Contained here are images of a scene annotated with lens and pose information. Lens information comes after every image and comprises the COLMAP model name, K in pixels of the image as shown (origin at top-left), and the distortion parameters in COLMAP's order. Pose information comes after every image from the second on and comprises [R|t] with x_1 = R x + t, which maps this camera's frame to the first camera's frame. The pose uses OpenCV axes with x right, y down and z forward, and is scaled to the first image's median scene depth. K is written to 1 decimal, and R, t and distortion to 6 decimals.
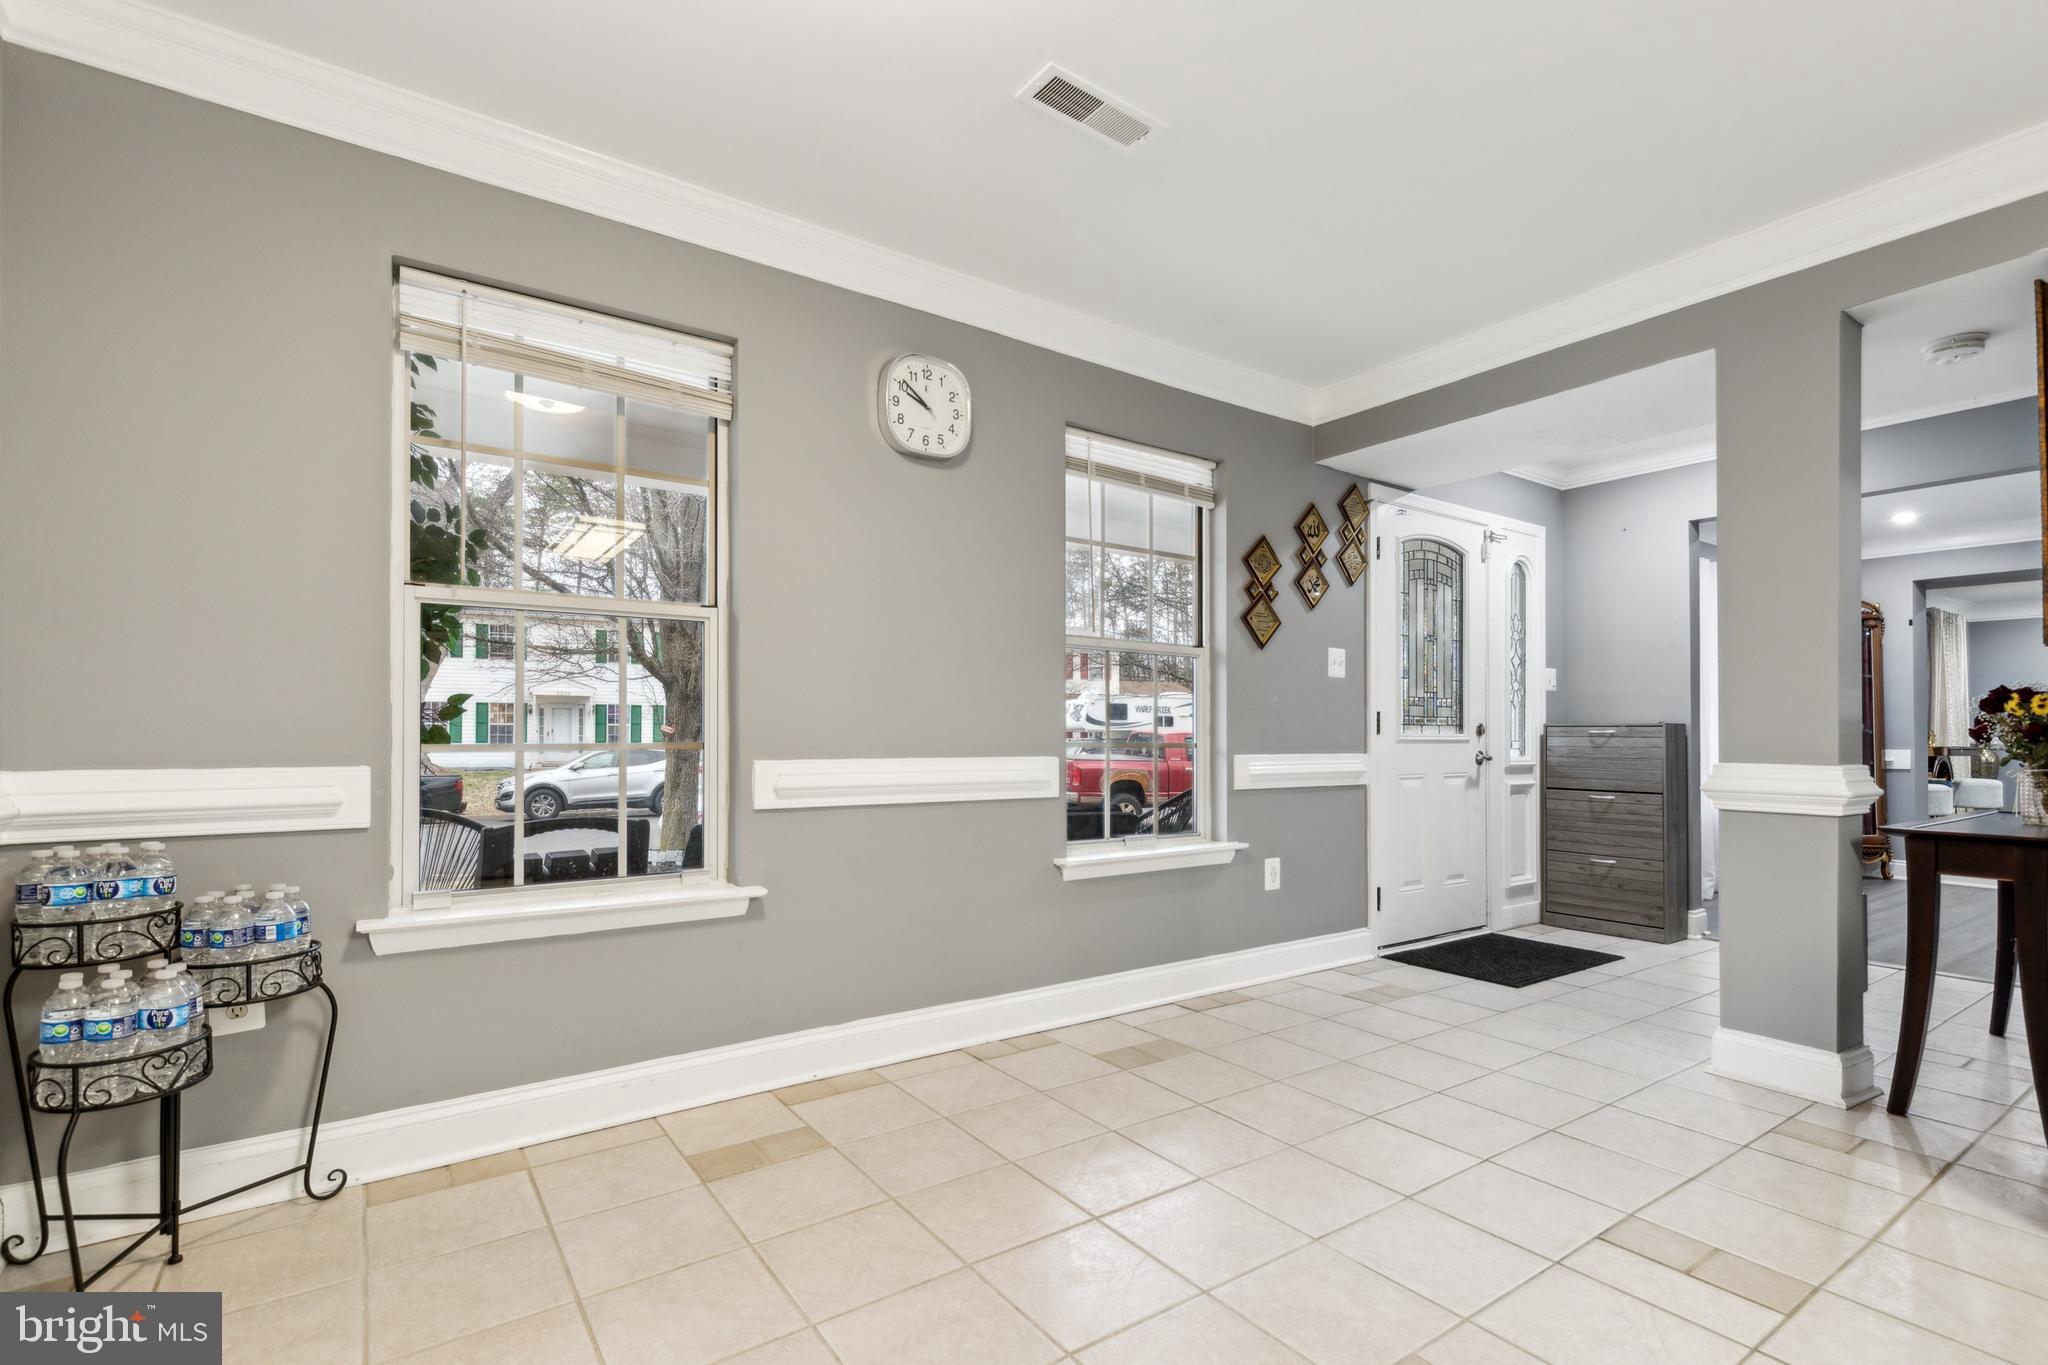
lens RADIAL K [[936.0, 0, 1023.9], [0, 936.0, 729.7], [0, 0, 1]] dist [-0.000130, 0.000027]
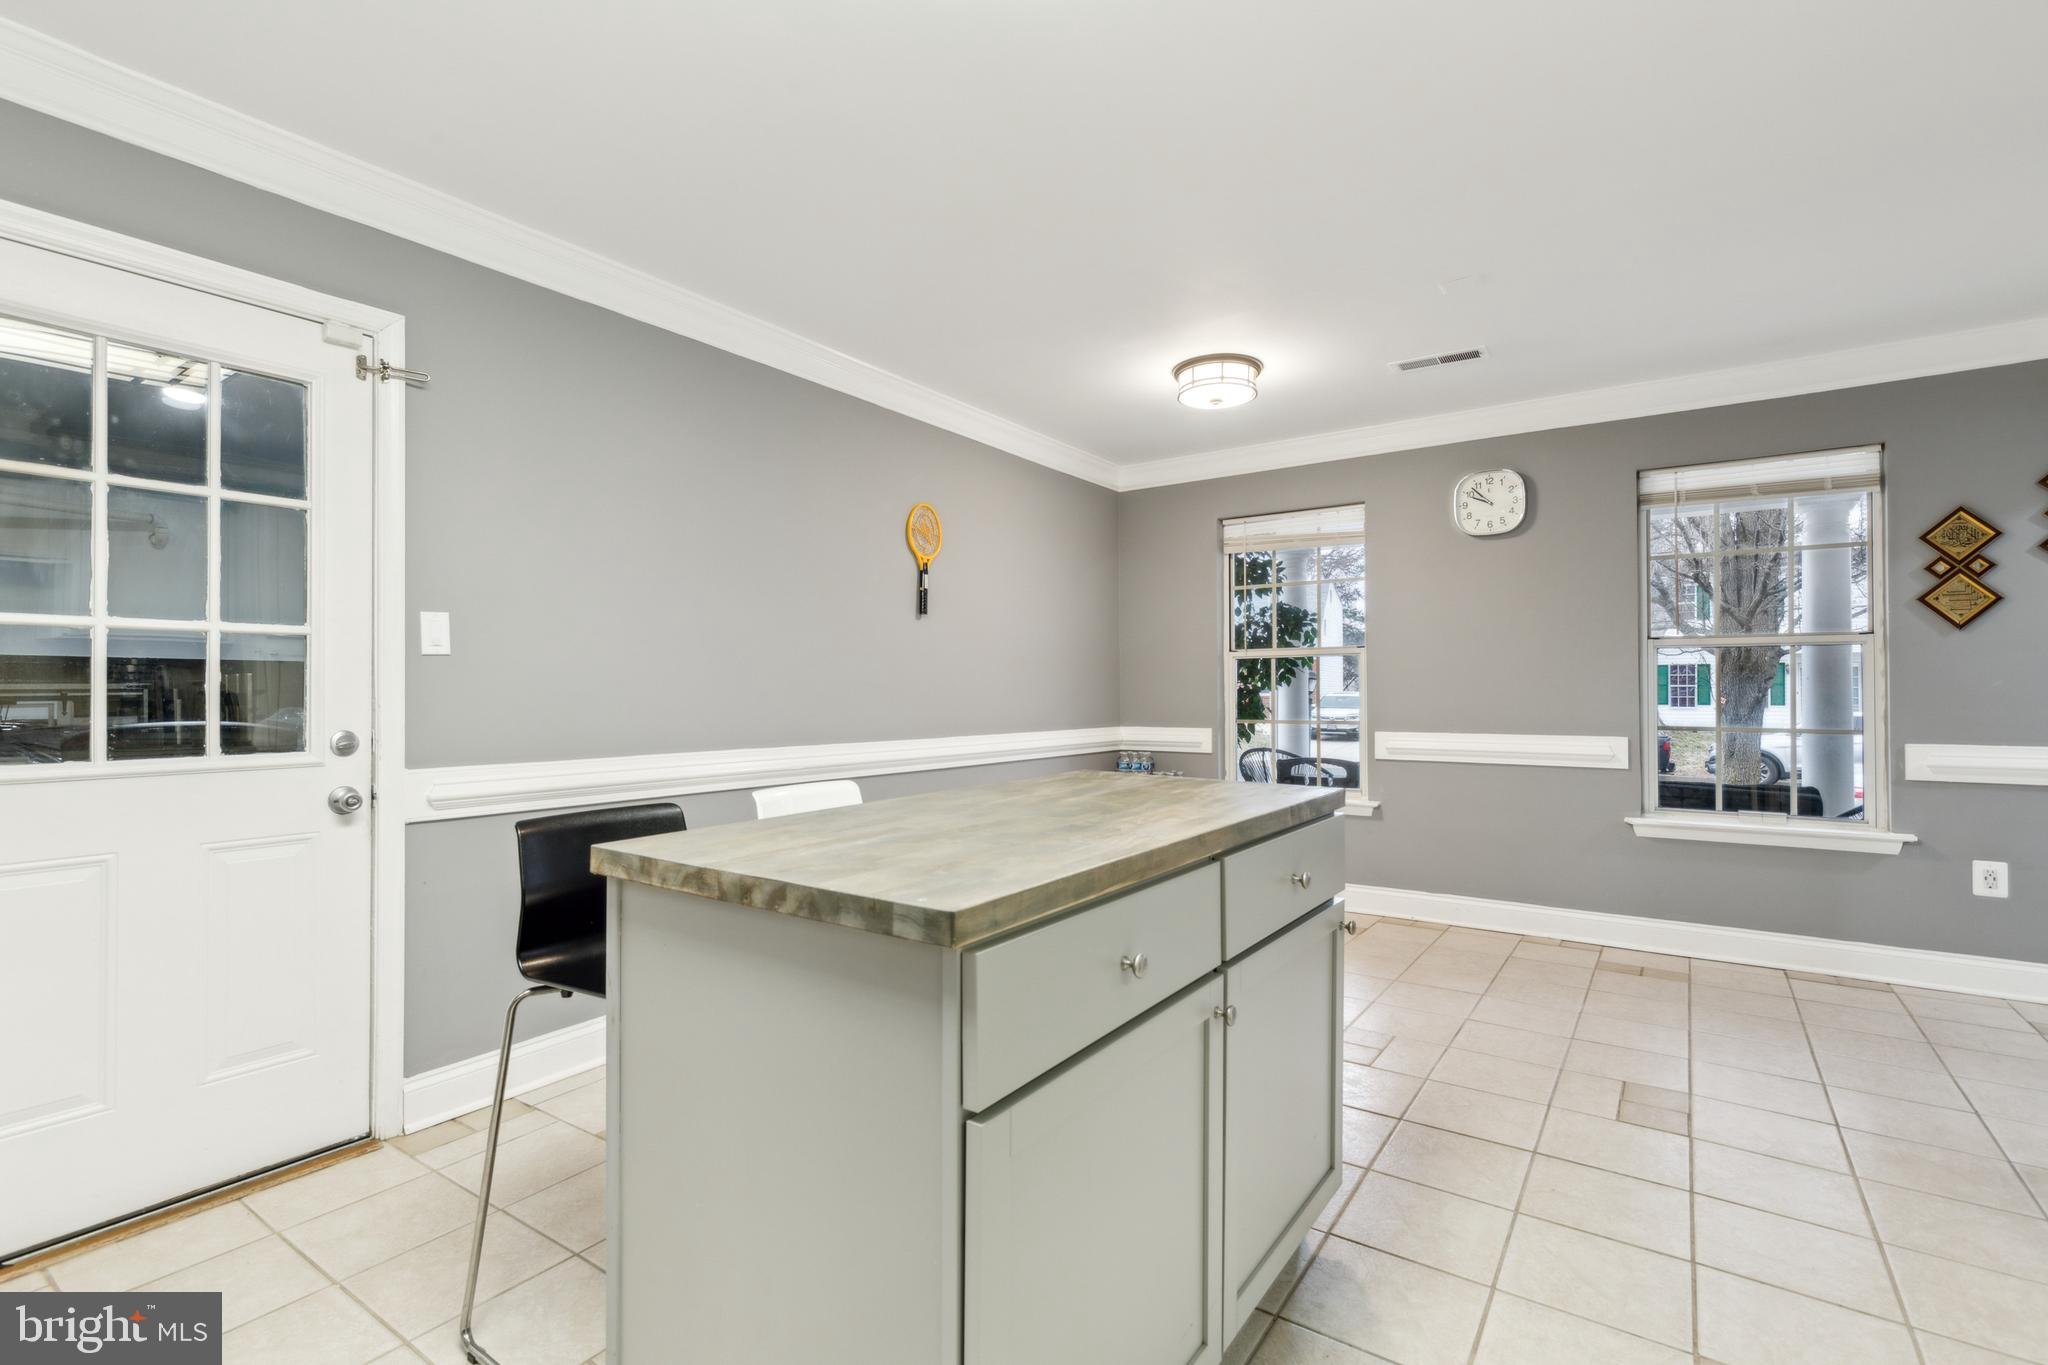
lens RADIAL K [[948.8, 0, 1024.0], [0, 948.8, 682.5], [0, 0, 1]] dist [-0.000201, -0.000064]
pose [[0.348926, -0.013065, -0.937059, 0.930823], [0.008443, 0.999906, -0.010797, -0.037241], [0.937112, -0.004144, 0.349004, -0.213530]]
